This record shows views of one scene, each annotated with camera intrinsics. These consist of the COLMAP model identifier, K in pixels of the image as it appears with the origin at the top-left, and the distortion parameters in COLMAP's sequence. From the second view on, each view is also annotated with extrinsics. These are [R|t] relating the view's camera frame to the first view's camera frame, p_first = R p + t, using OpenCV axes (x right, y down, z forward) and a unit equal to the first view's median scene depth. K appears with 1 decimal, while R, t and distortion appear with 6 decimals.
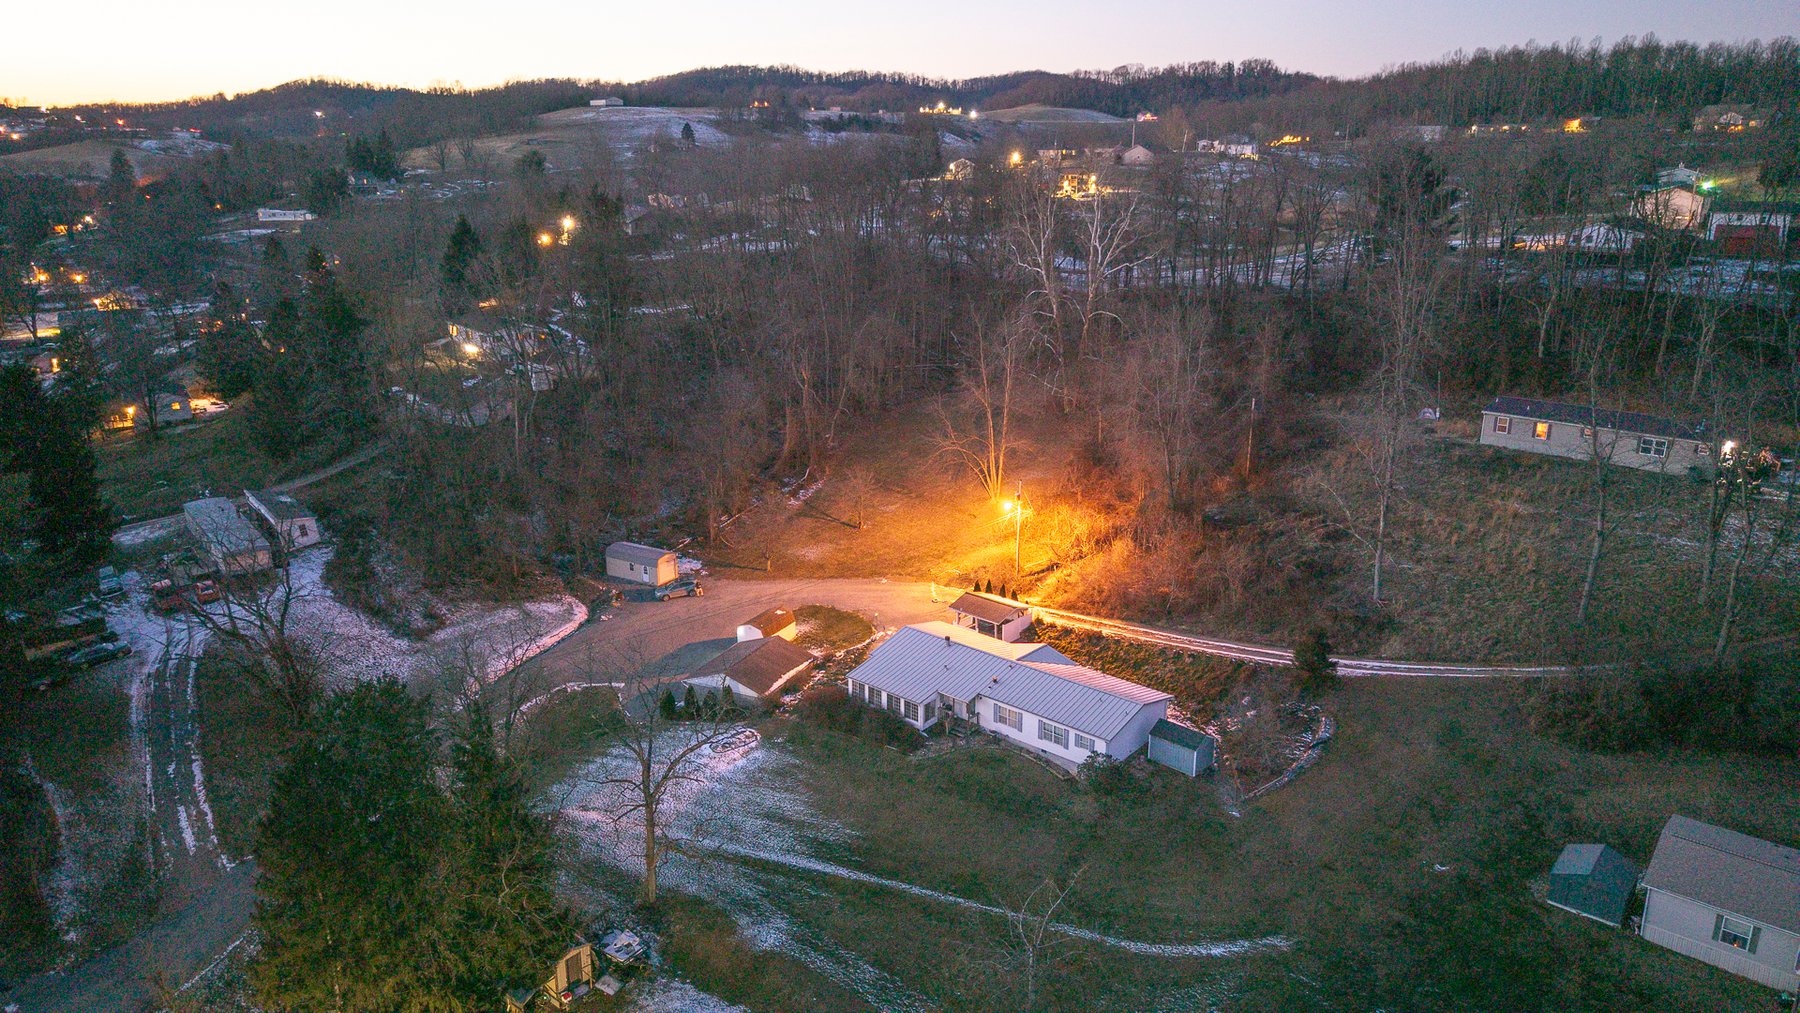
lens RADIAL K [[1206.4, 0, 900.0], [0, 1206.4, 506.5], [0, 0, 1]] dist [0.017442, -0.045757]
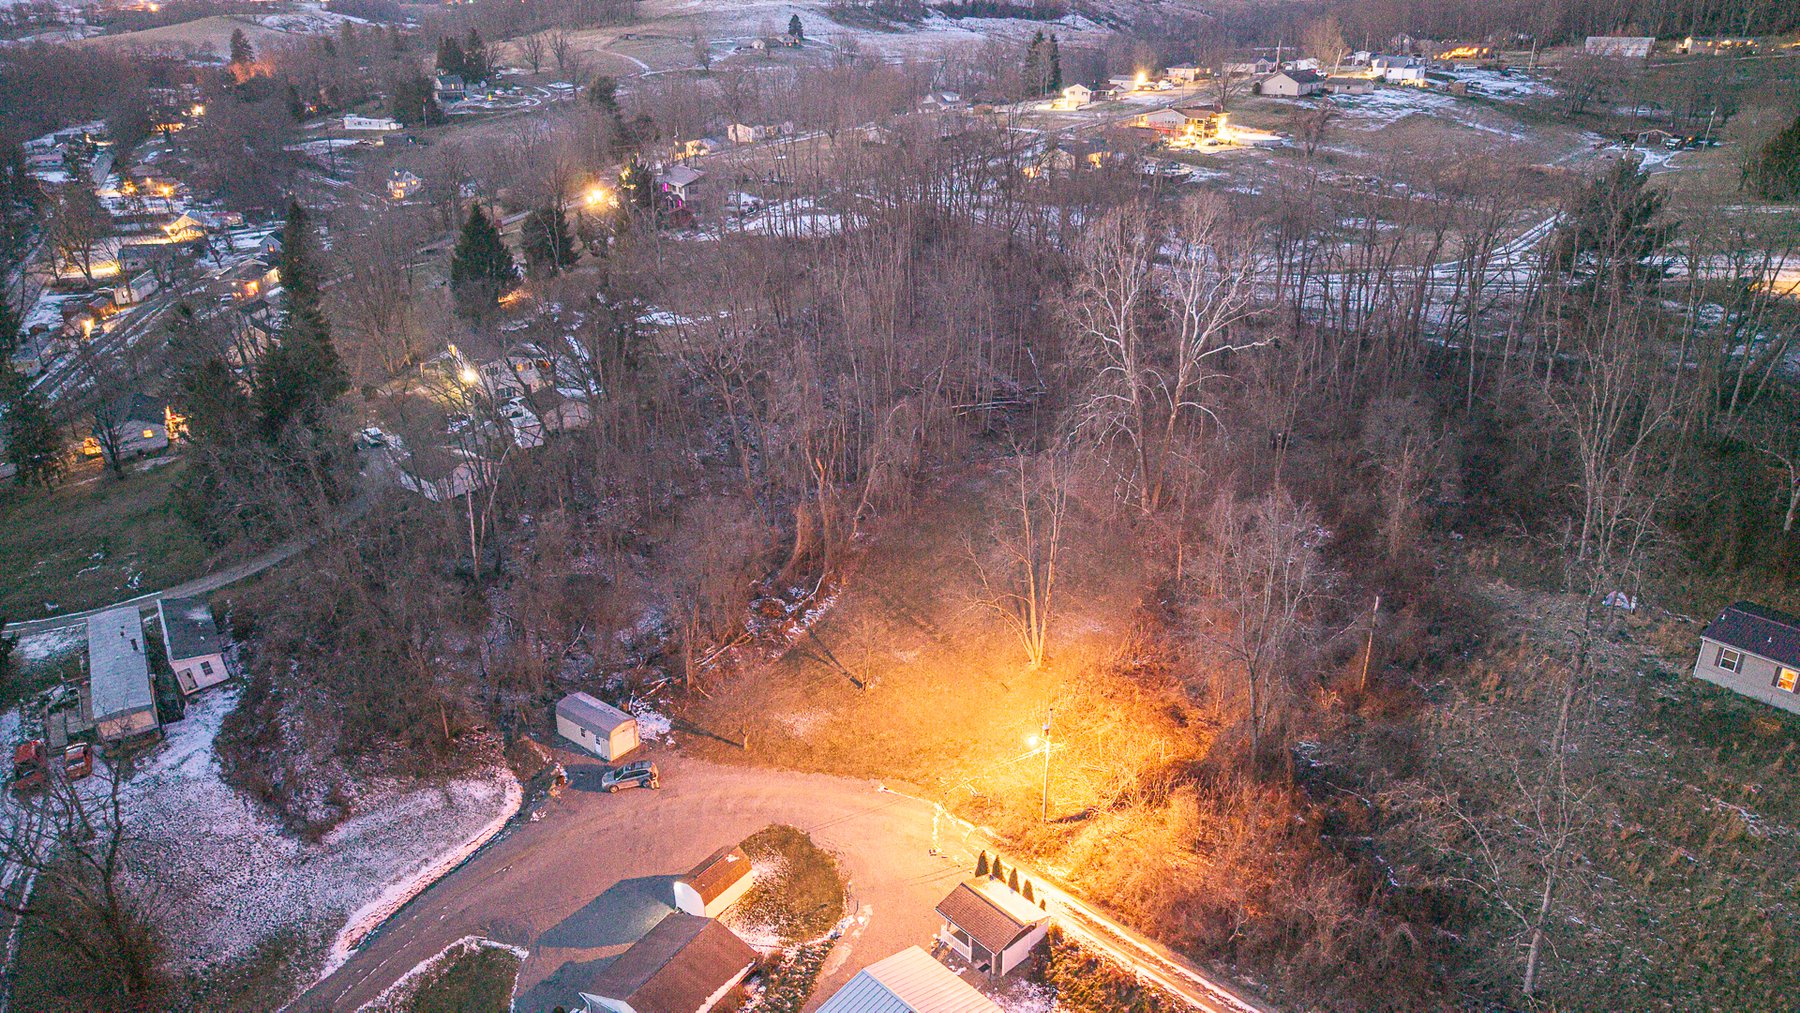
lens RADIAL K [[1210.5, 0, 900.0], [0, 1210.5, 506.5], [0, 0, 1]] dist [-0.006242, -0.004205]
pose [[0.994154, 0.044052, -0.098579, 0.067909], [-0.033663, 0.993936, 0.104680, -0.200639], [0.102593, -0.100750, 0.989608, 0.228110]]
